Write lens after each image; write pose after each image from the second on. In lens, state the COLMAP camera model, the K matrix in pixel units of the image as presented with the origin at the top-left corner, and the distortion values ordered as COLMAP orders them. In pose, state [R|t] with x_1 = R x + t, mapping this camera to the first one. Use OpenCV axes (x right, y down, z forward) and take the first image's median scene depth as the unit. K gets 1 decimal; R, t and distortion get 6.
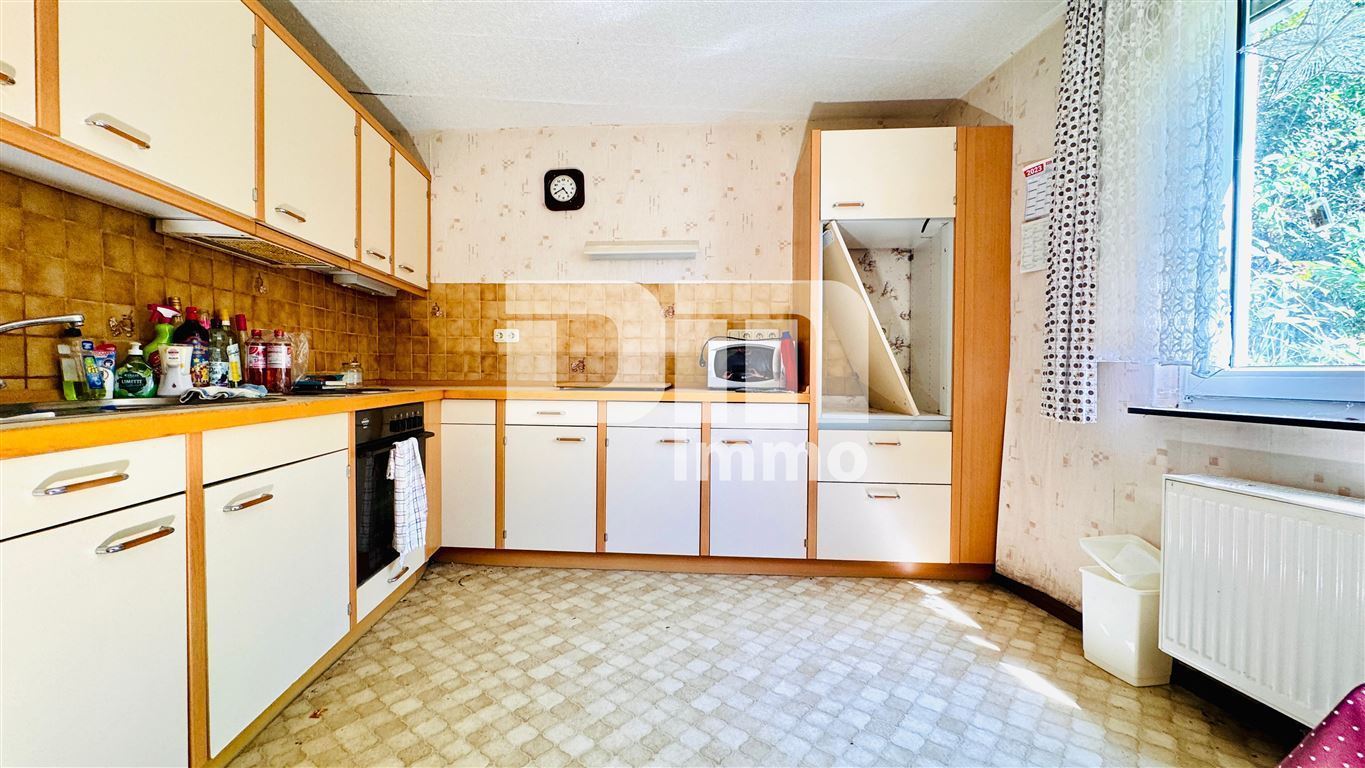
lens RADIAL K [[556.4, 0, 682.5], [0, 556.4, 384.0], [0, 0, 1]] dist [-0.001343, -0.000166]
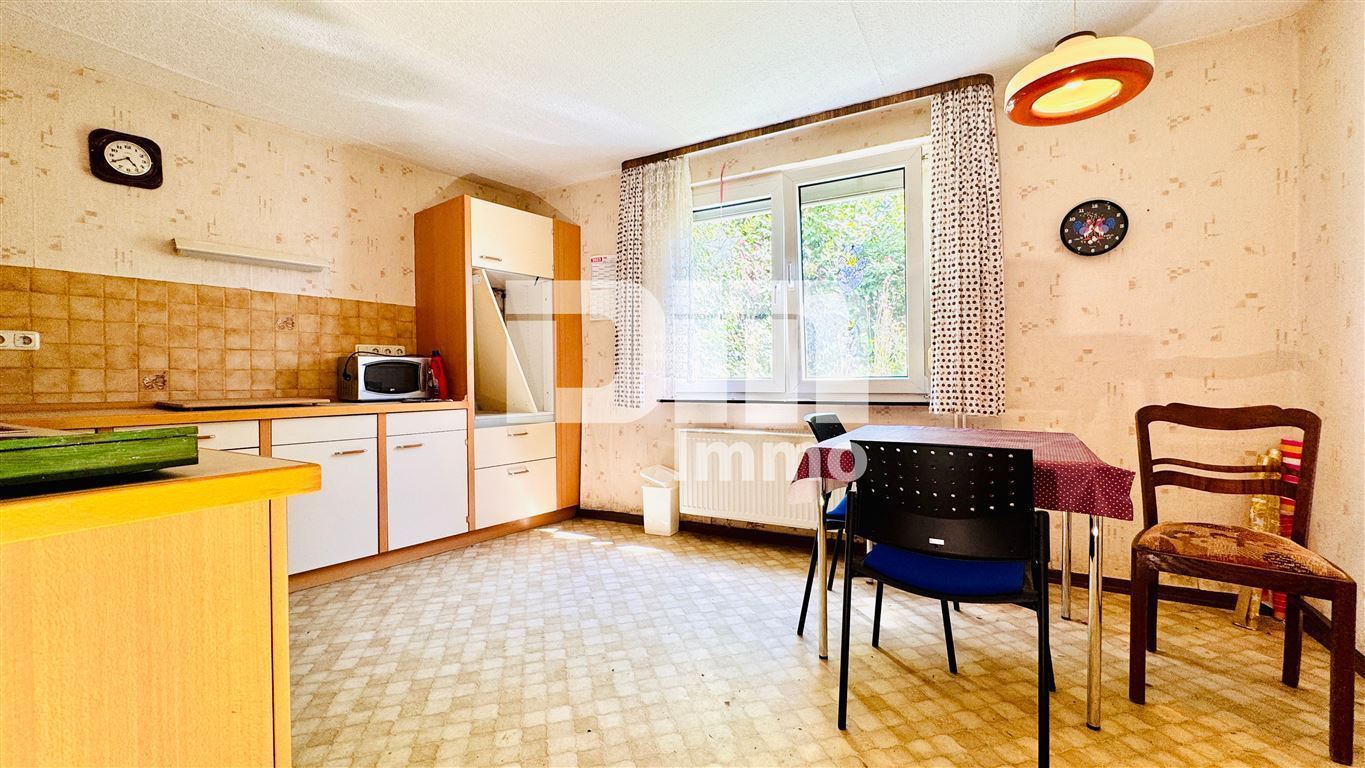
lens RADIAL K [[651.6, 0, 682.5], [0, 651.6, 384.0], [0, 0, 1]] dist [-0.000753, -0.000202]
pose [[0.522525, -0.022650, 0.852323, -0.792026], [0.028058, 0.999562, 0.009362, -0.022132], [-0.852162, 0.019023, 0.522932, -0.199768]]
